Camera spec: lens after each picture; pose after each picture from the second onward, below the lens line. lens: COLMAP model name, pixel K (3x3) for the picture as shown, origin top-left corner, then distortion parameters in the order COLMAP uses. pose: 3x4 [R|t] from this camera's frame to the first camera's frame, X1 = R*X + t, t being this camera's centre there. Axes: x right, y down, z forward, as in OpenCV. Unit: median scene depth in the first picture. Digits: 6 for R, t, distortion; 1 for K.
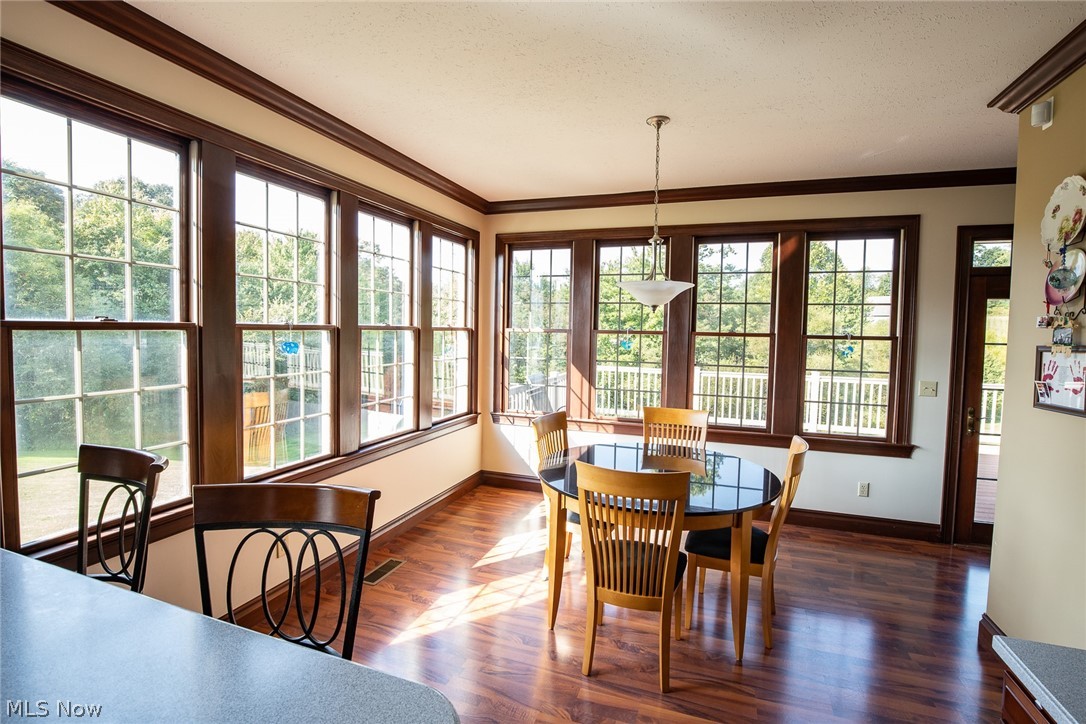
lens RADIAL K [[497.2, 0, 545.1], [0, 497.2, 356.9], [0, 0, 1]] dist [-0.026902, 0.001690]
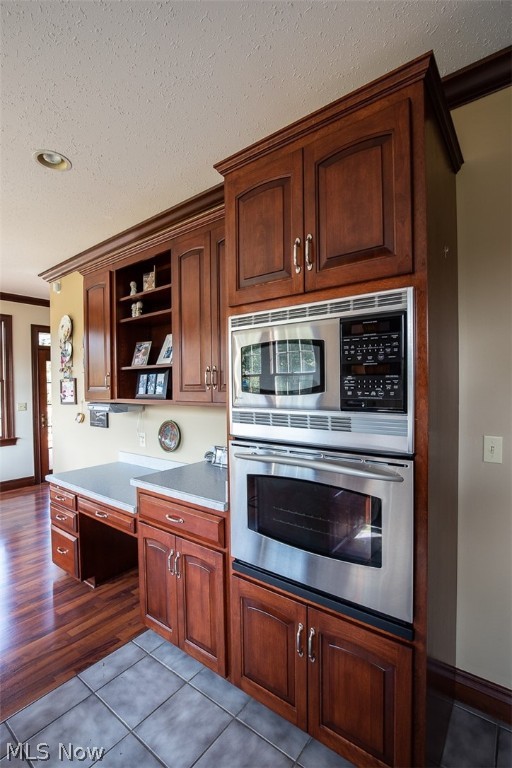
lens RADIAL K [[351.6, 0, 257.2], [0, 351.6, 387.0], [0, 0, 1]] dist [-0.026902, 0.001690]
pose [[0.314672, -0.029141, 0.948753, -0.267533], [0.068832, 0.997598, 0.007812, 0.050956], [-0.946701, 0.062846, 0.315922, -0.380750]]
